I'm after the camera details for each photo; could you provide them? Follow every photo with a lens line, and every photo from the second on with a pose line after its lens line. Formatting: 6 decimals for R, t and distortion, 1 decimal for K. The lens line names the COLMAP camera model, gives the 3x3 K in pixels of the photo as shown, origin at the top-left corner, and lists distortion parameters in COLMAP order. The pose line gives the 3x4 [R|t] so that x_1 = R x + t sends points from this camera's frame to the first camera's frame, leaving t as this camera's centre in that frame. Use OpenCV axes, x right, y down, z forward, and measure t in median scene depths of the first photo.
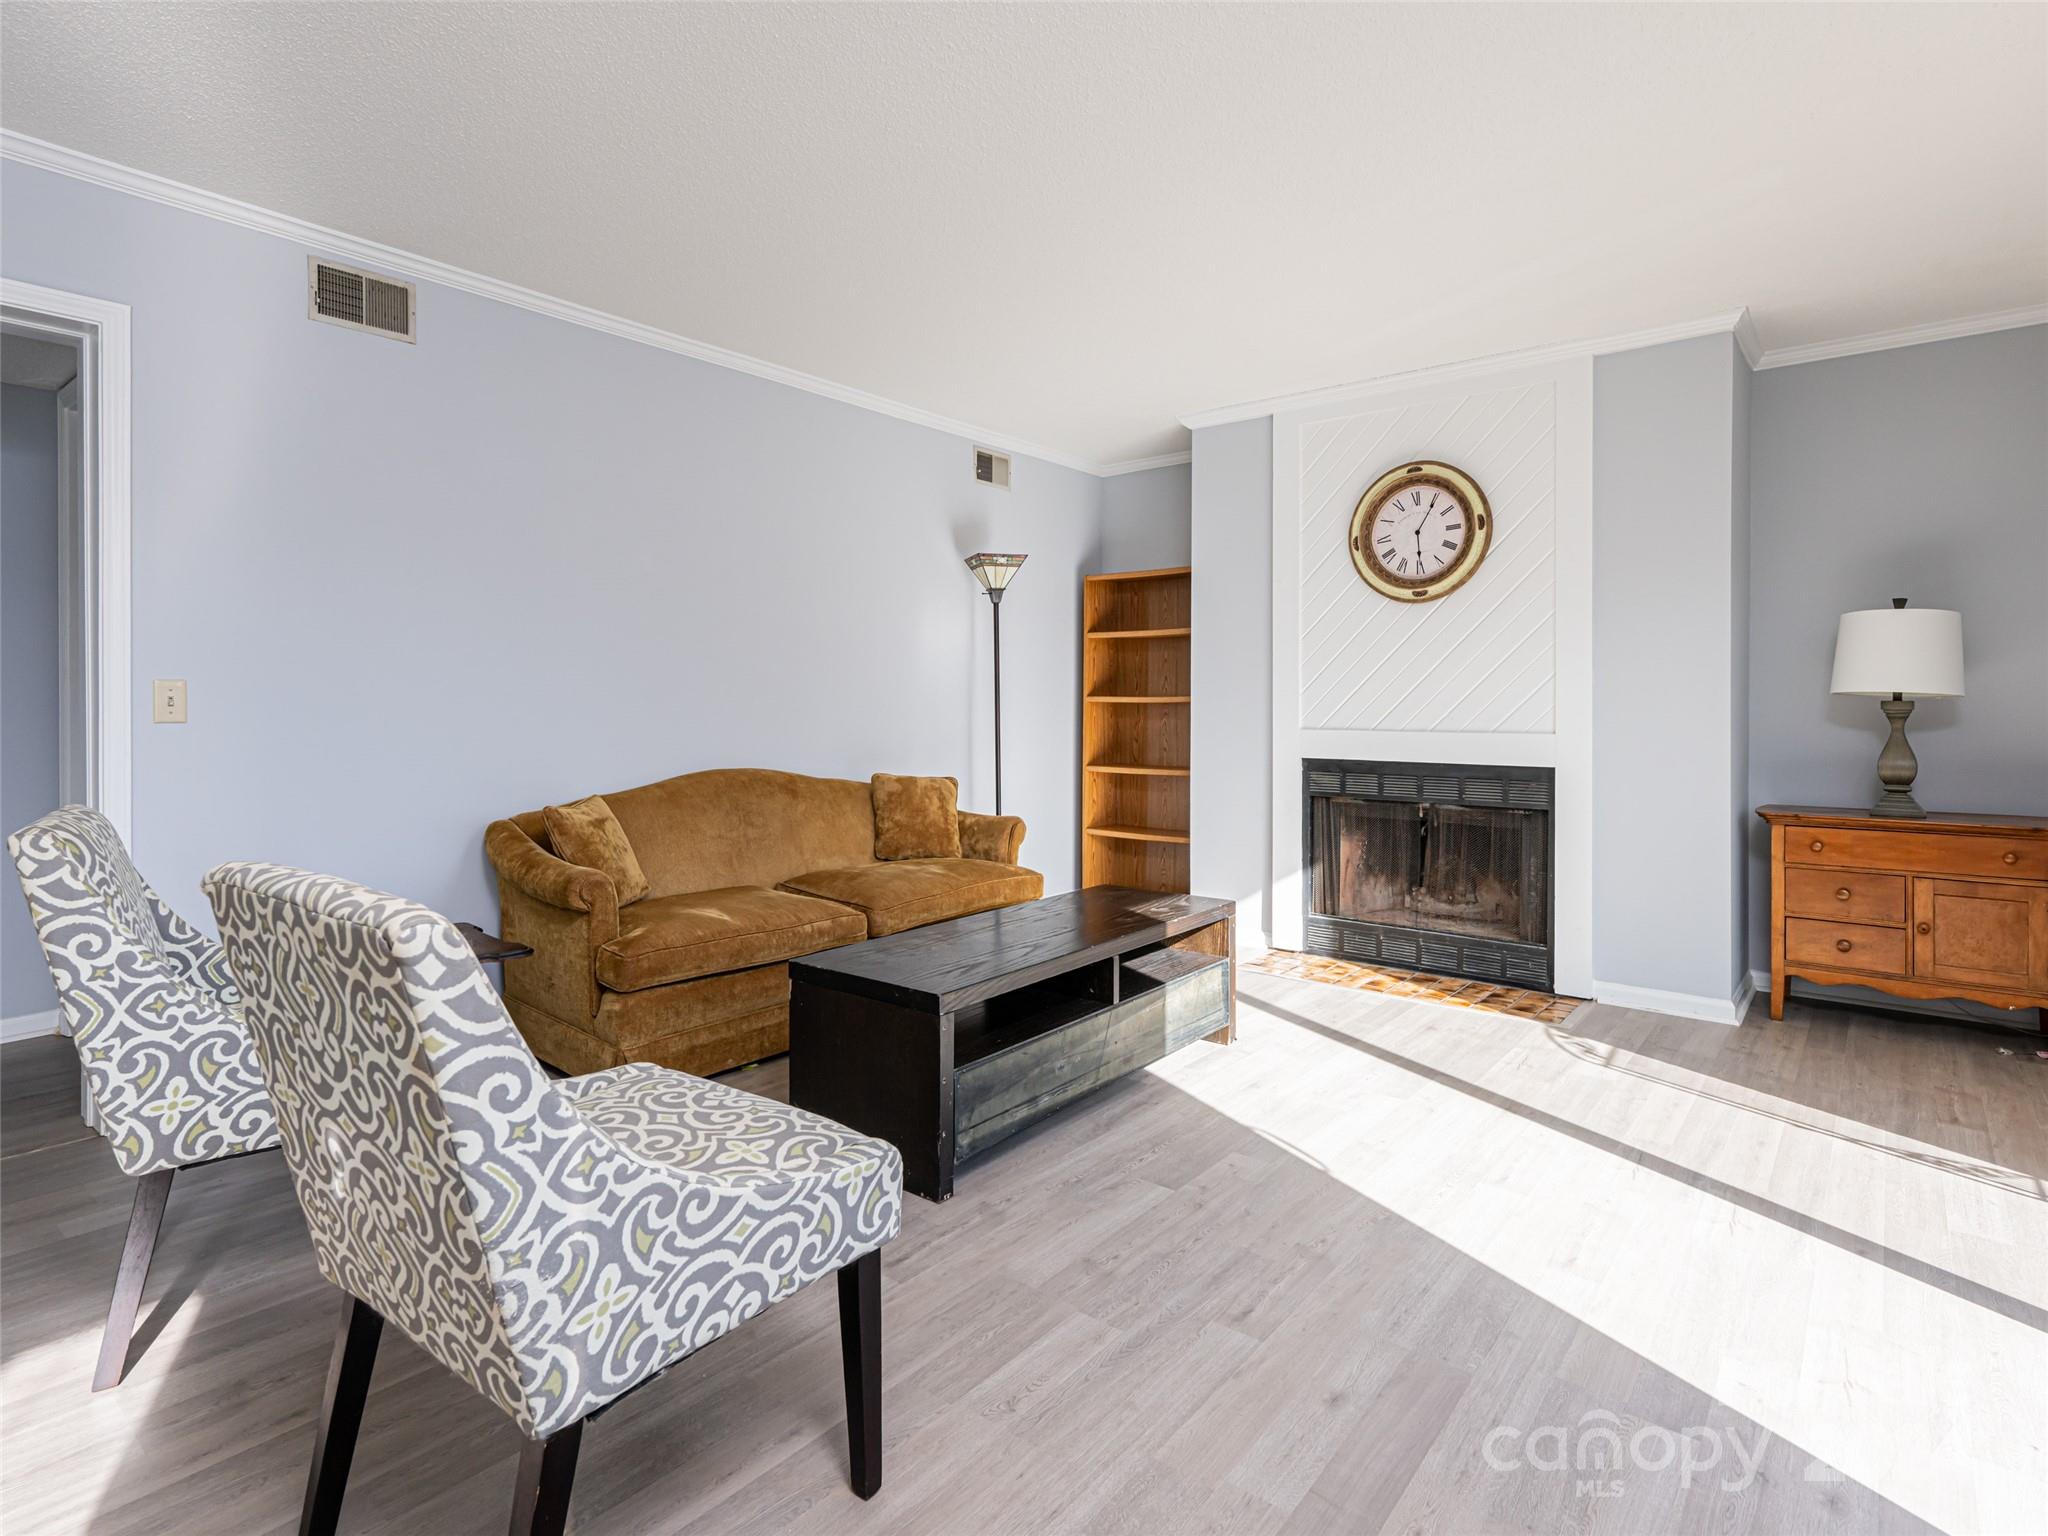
lens RADIAL K [[1127.8, 0, 1024.0], [0, 1127.8, 768.0], [0, 0, 1]] dist [-0.002761, 0.000962]
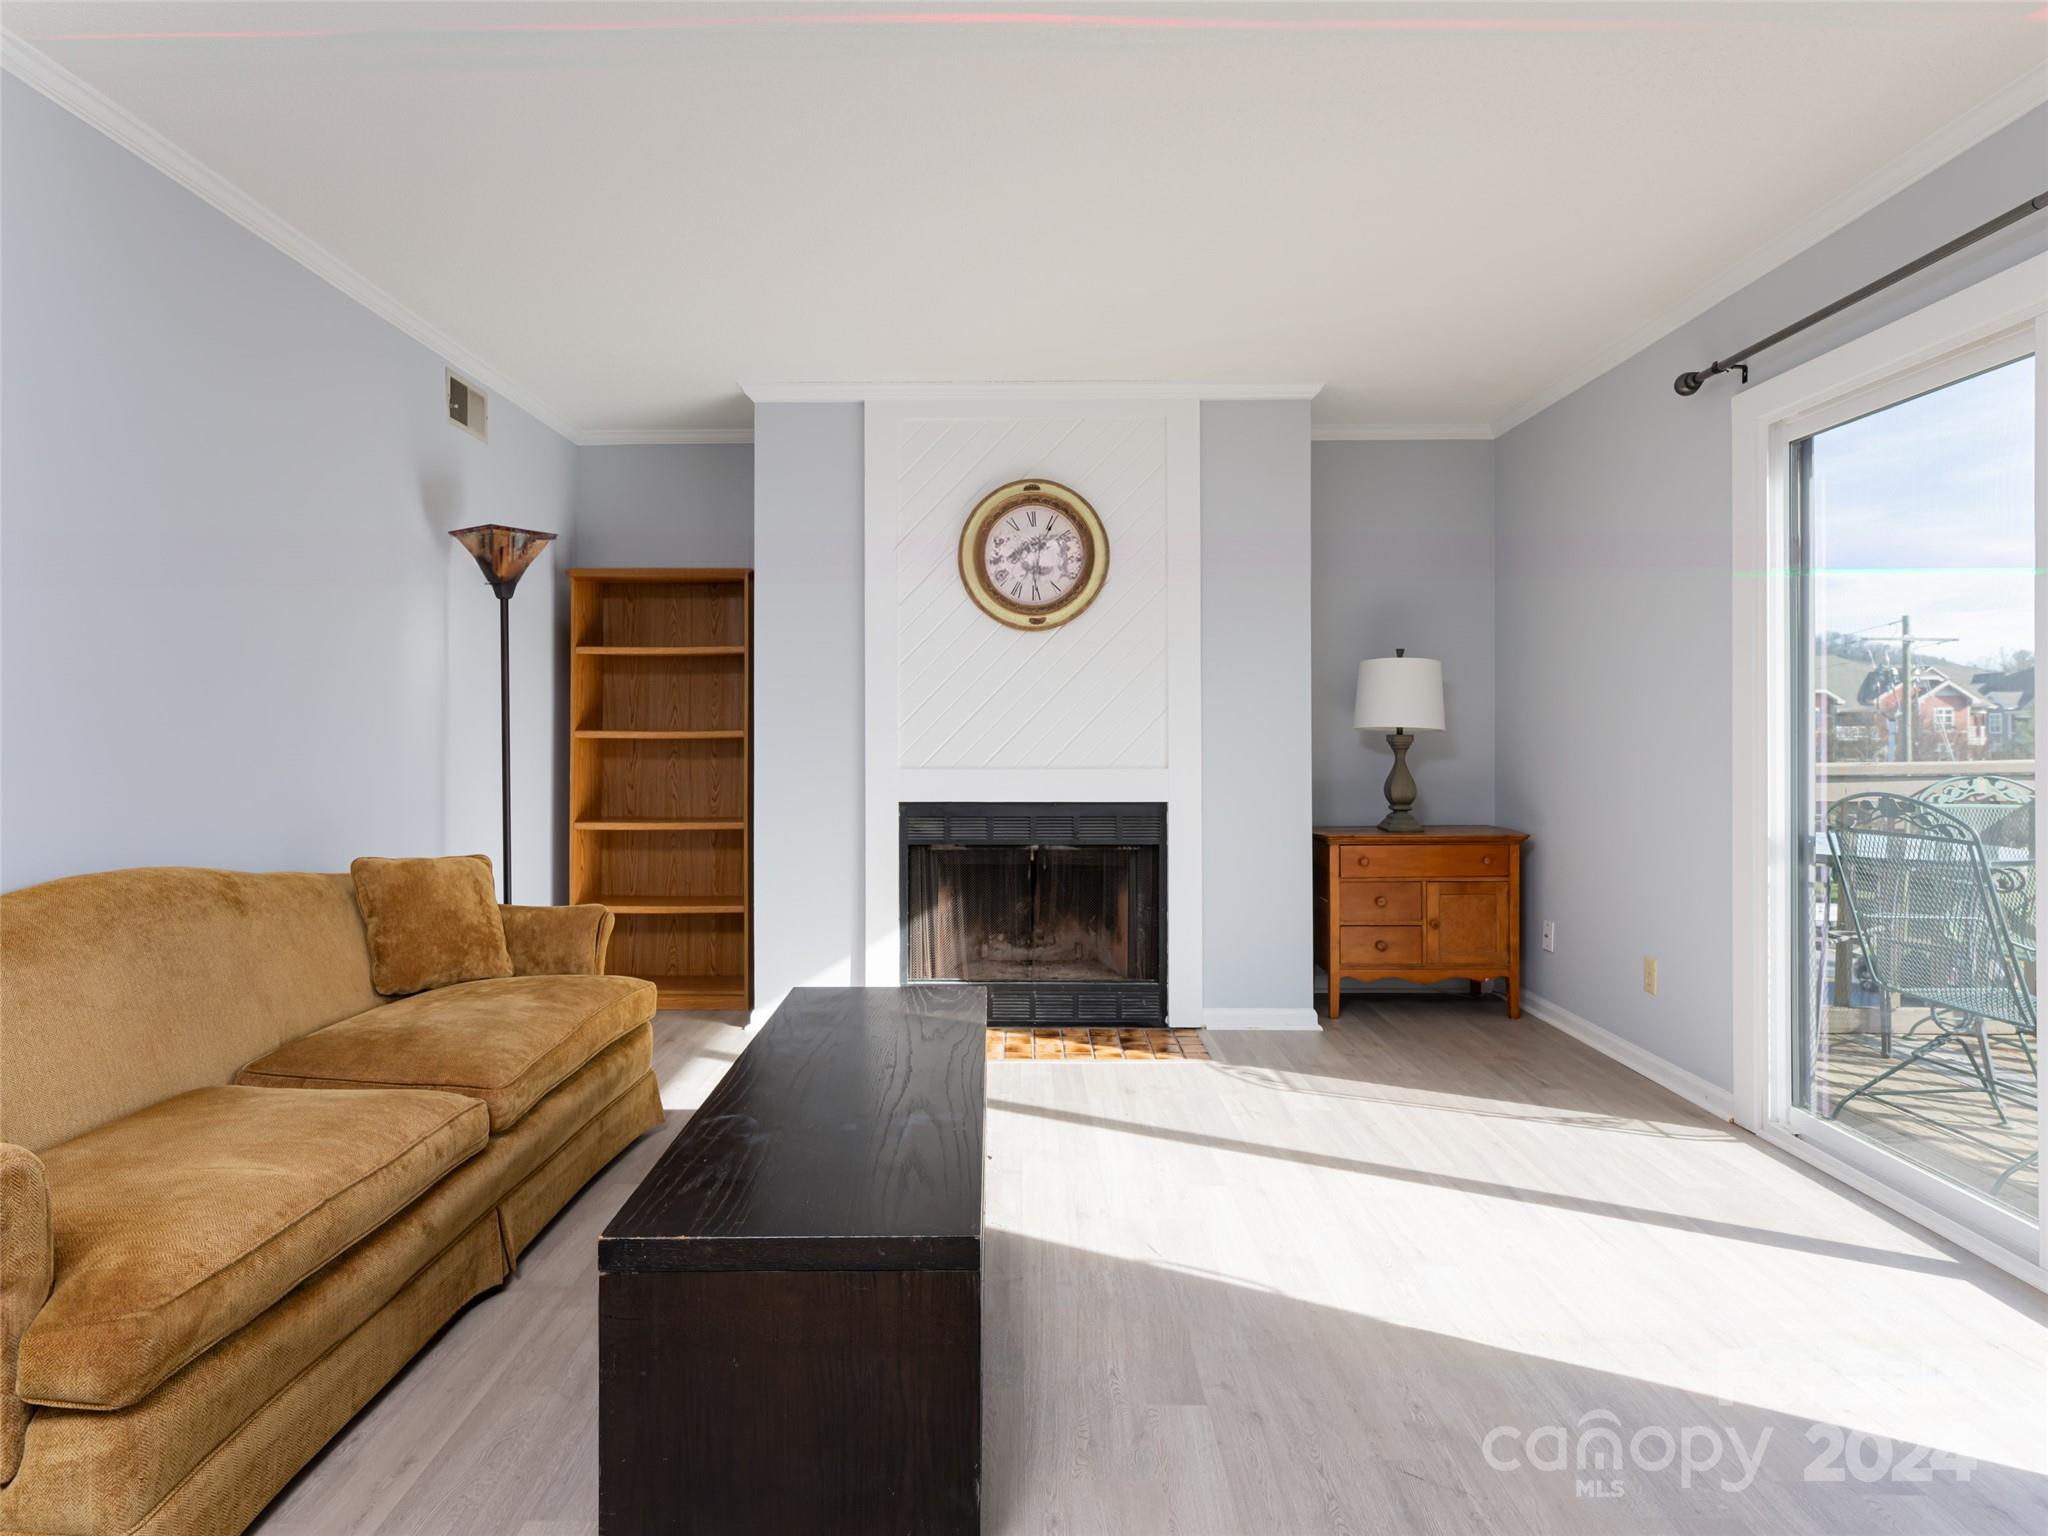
lens RADIAL K [[1127.8, 0, 1024.0], [0, 1127.8, 768.0], [0, 0, 1]] dist [-0.002761, 0.000962]
pose [[0.764696, -0.024338, 0.643931, -0.258876], [0.040649, 0.999118, -0.010511, -0.024081], [-0.643107, 0.034213, 0.765011, 0.297803]]
